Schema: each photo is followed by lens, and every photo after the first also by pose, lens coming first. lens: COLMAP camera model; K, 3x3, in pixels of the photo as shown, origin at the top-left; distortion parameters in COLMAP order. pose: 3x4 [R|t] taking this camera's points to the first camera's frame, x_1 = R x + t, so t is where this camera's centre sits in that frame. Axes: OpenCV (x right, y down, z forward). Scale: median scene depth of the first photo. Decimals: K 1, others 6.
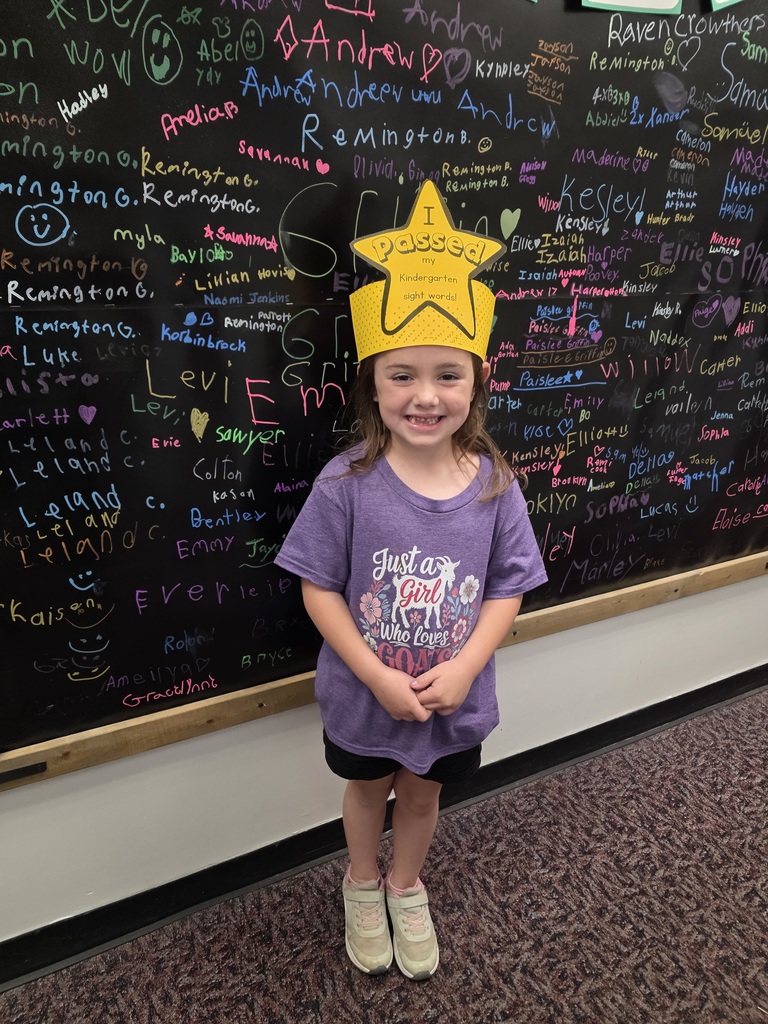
lens RADIAL K [[700.4, 0, 399.3], [0, 700.4, 515.9], [0, 0, 1]] dist [0.052504, -0.051369]
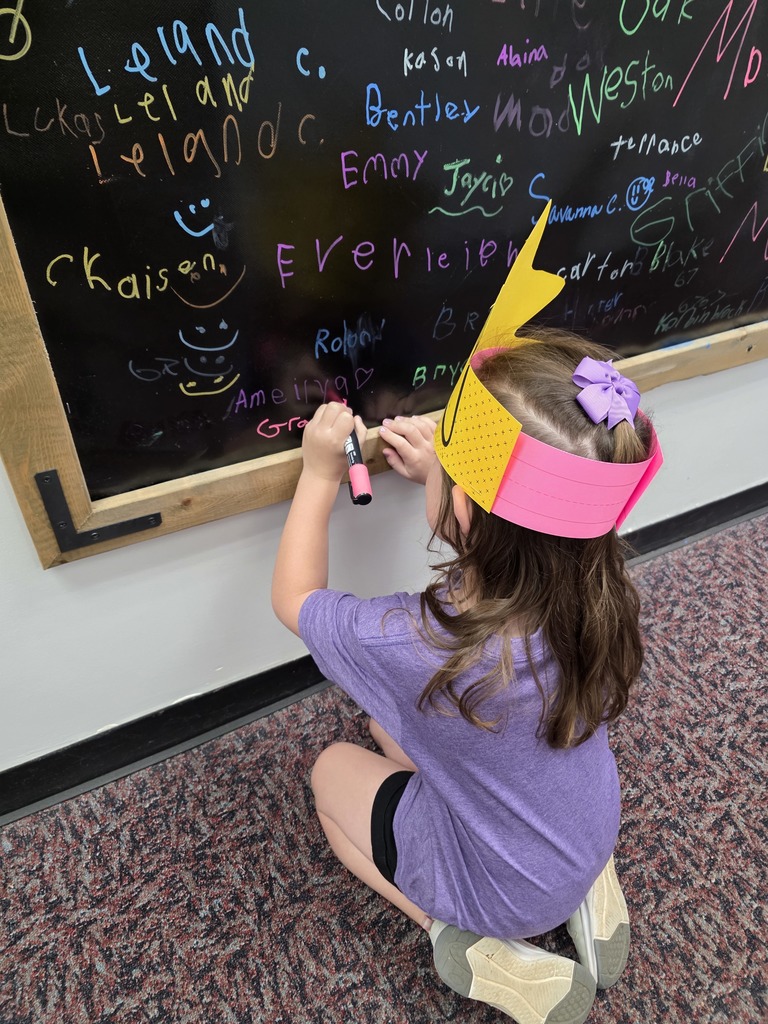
lens RADIAL K [[700.4, 0, 399.3], [0, 700.4, 515.9], [0, 0, 1]] dist [0.052504, -0.051369]
pose [[0.999962, -0.004956, -0.007225, -0.223136], [0.006995, 0.948174, 0.317676, 0.113595], [0.005276, -0.317714, 0.948172, 0.295898]]
